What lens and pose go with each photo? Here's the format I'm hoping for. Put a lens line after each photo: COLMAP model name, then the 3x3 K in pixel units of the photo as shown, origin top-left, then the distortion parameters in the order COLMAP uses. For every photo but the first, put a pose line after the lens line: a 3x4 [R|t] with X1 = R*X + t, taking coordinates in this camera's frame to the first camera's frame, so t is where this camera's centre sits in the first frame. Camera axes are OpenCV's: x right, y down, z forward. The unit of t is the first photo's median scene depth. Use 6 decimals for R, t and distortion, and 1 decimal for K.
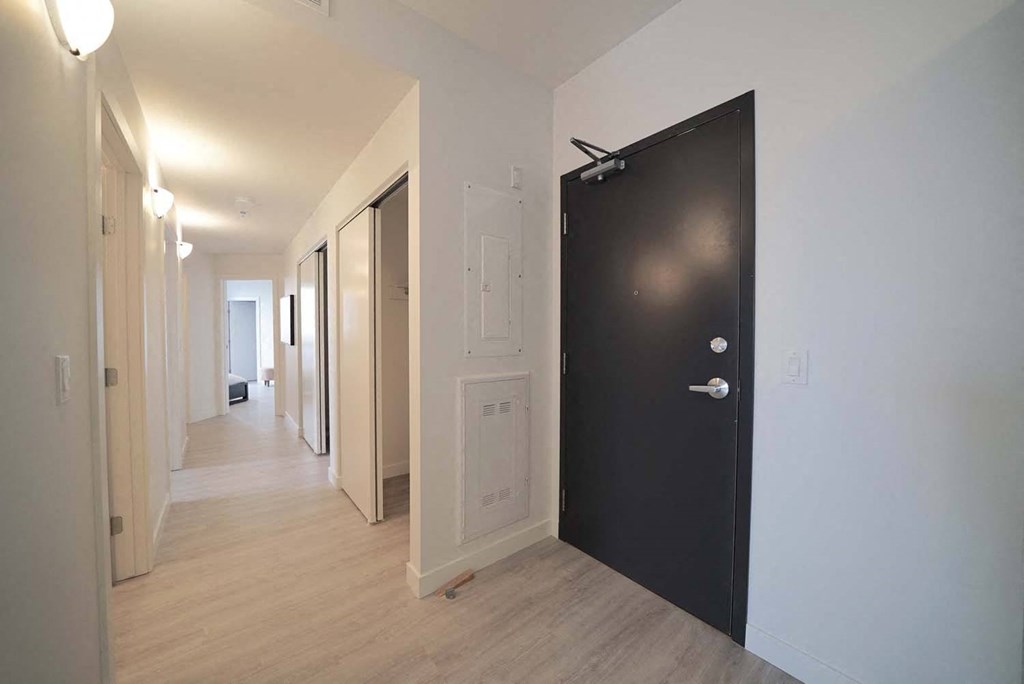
lens RADIAL K [[378.6, 0, 492.6], [0, 378.6, 339.7], [0, 0, 1]] dist [-0.025203, -0.000005]
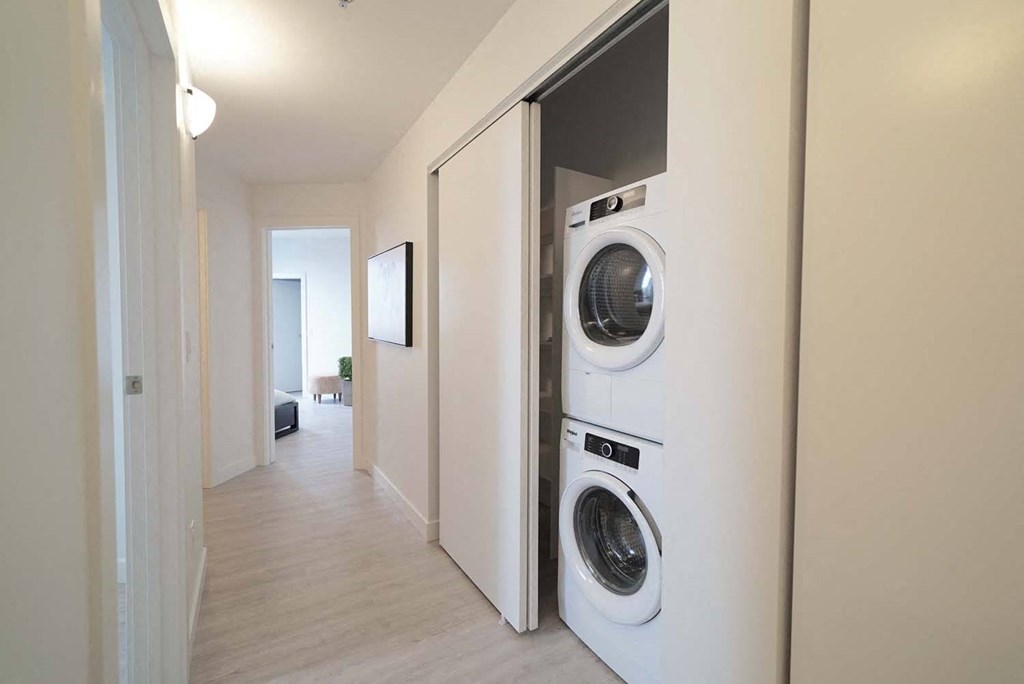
lens RADIAL K [[410.9, 0, 510.6], [0, 410.9, 335.1], [0, 0, 1]] dist [-0.037342, -0.000008]
pose [[0.998205, 0.007414, -0.059426, -0.304108], [-0.008340, 0.999847, -0.015344, 0.007287], [0.059303, 0.015812, 0.998115, 0.391932]]
